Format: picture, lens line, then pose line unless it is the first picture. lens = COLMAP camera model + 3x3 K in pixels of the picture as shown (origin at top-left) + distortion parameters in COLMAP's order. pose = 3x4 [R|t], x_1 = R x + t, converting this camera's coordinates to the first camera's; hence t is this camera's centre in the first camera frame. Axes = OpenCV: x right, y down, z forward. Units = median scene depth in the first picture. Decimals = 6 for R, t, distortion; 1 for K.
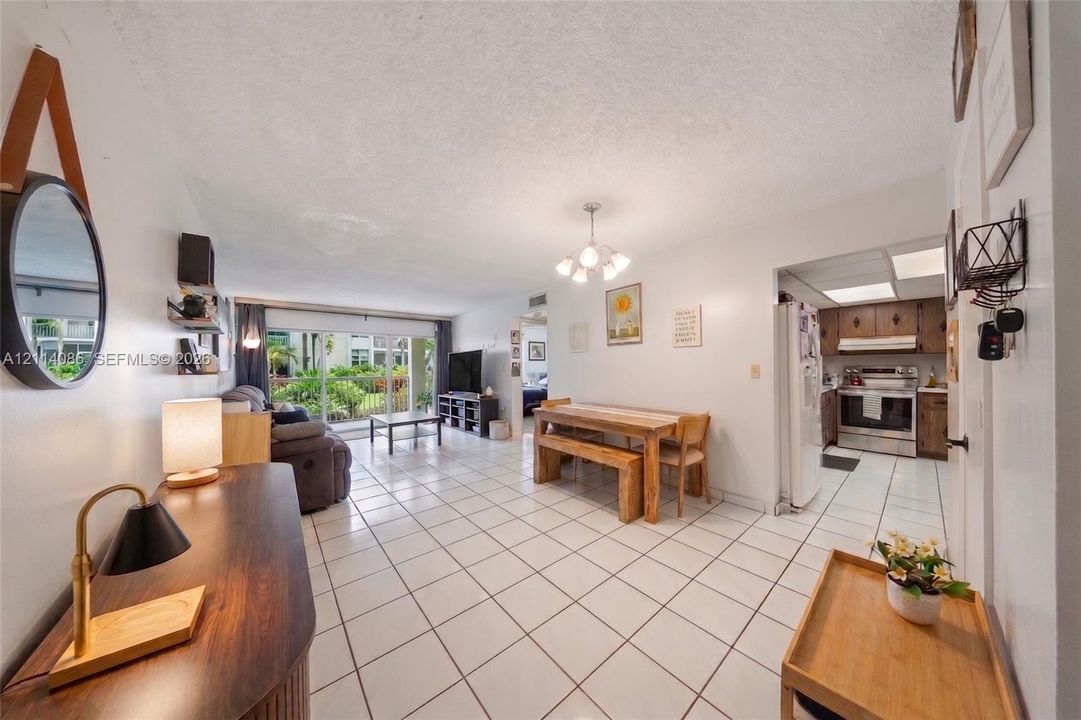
lens RADIAL K [[327.1, 0, 542.1], [0, 327.1, 367.9], [0, 0, 1]] dist [0.001157, -0.000547]
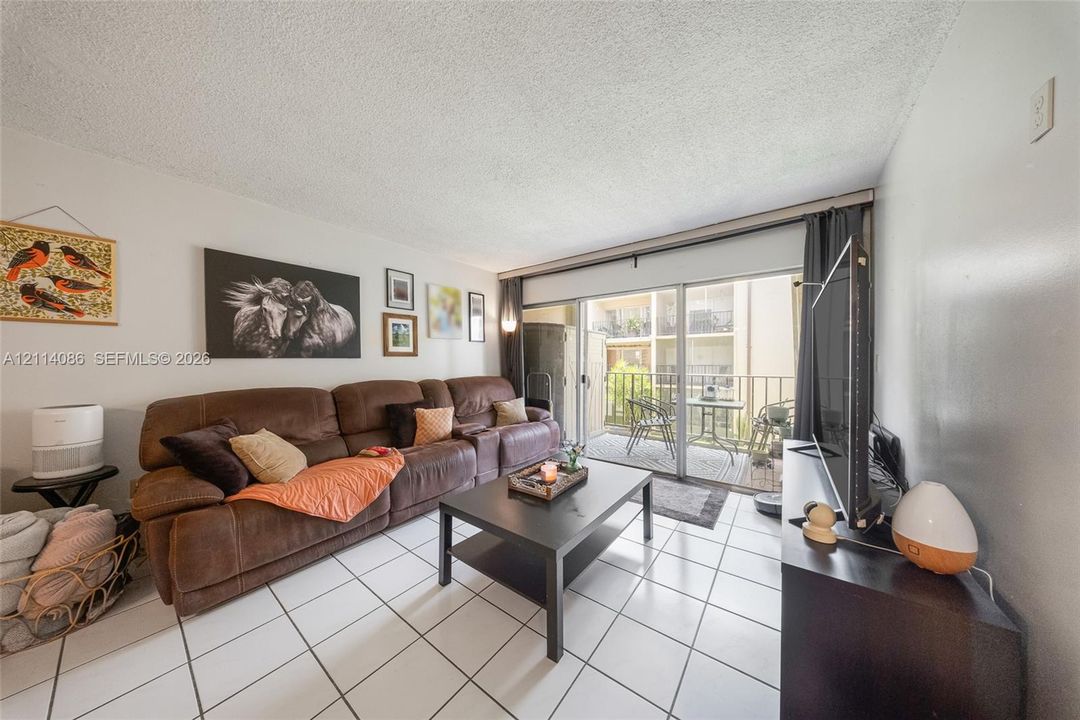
lens RADIAL K [[326.8, 0, 539.9], [0, 326.8, 361.5], [0, 0, 1]] dist [0.001157, -0.000547]
pose [[0.229627, 0.014884, -0.973165, -0.082900], [-0.000901, 0.999886, 0.015080, 0.002594], [0.973278, -0.002586, 0.229614, 0.997379]]
